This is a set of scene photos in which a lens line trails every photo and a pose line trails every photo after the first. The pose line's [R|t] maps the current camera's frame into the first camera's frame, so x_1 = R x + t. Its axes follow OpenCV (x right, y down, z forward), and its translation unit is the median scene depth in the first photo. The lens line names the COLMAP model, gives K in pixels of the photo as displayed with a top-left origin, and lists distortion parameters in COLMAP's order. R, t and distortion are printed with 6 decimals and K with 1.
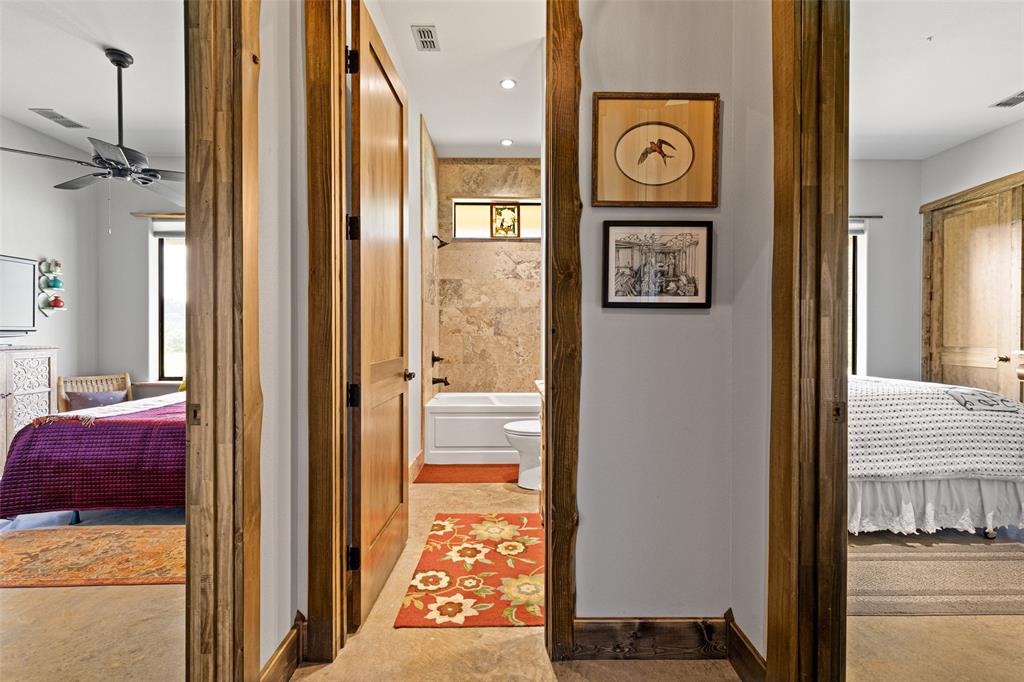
lens RADIAL K [[468.2, 0, 514.6], [0, 468.2, 341.3], [0, 0, 1]] dist [0.007603, 0.000966]
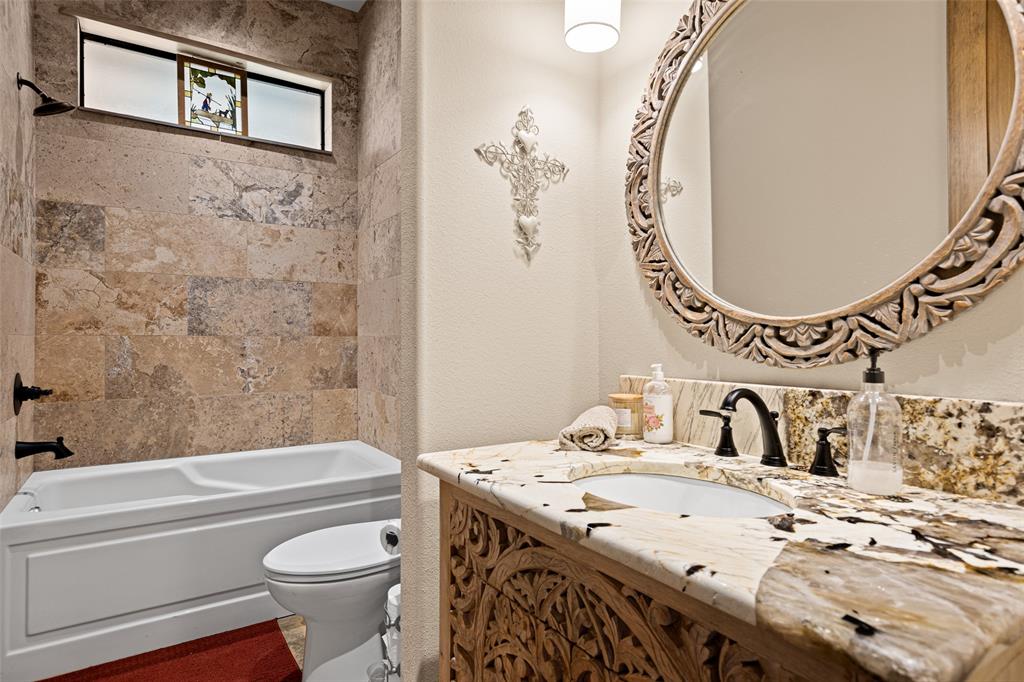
lens RADIAL K [[552.6, 0, 513.2], [0, 552.6, 339.9], [0, 0, 1]] dist [0.001363, 0.000331]
pose [[0.841223, -0.000542, 0.540688, -0.070272], [0.009876, 0.999848, -0.014364, 0.003894], [-0.540598, 0.017424, 0.841101, 0.360077]]
